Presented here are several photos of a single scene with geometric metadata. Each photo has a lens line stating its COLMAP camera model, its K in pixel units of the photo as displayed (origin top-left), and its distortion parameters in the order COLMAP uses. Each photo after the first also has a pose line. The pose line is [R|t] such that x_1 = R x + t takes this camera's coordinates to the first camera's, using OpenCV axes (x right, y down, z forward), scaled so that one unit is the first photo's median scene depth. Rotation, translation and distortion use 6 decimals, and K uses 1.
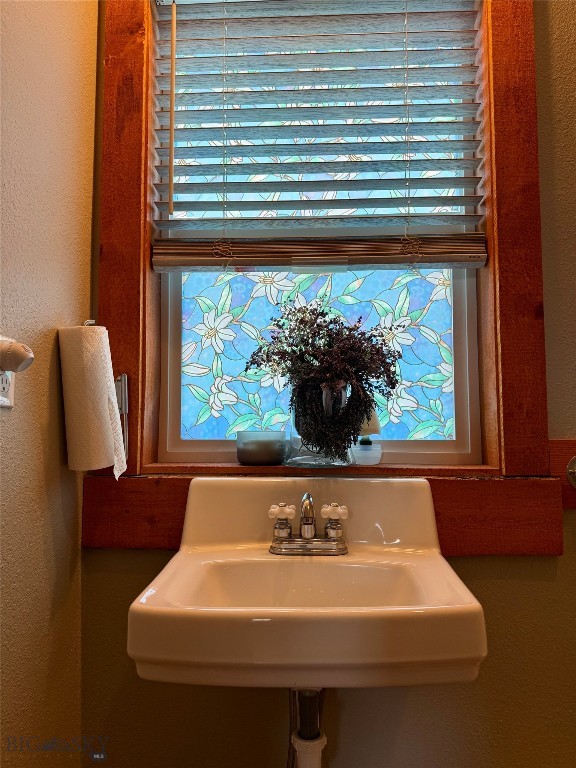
lens RADIAL K [[540.5, 0, 287.0], [0, 540.5, 383.2], [0, 0, 1]] dist [0.077112, -0.000637]
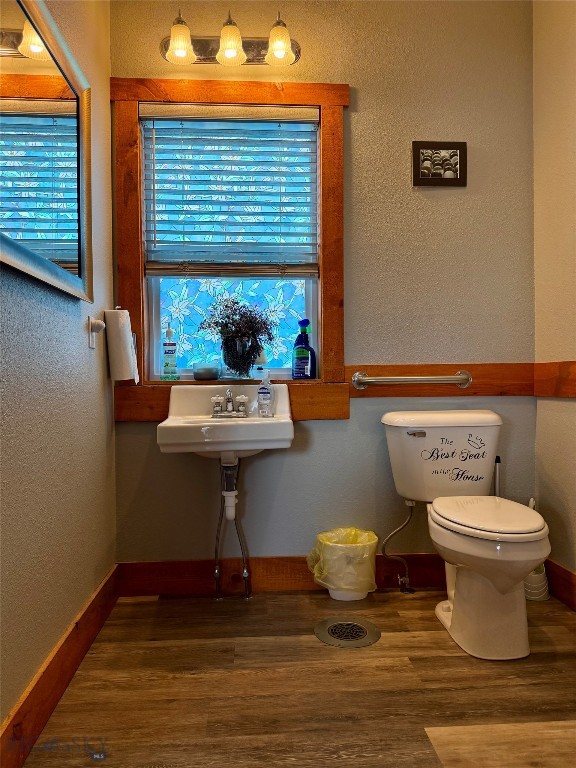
lens RADIAL K [[540.5, 0, 287.5], [0, 540.5, 384.6], [0, 0, 1]] dist [0.077112, -0.000637]
pose [[0.992703, -0.010672, 0.120108, 0.008489], [0.000678, 0.996554, 0.082943, 0.003925], [-0.120580, -0.082257, 0.989290, -1.004538]]
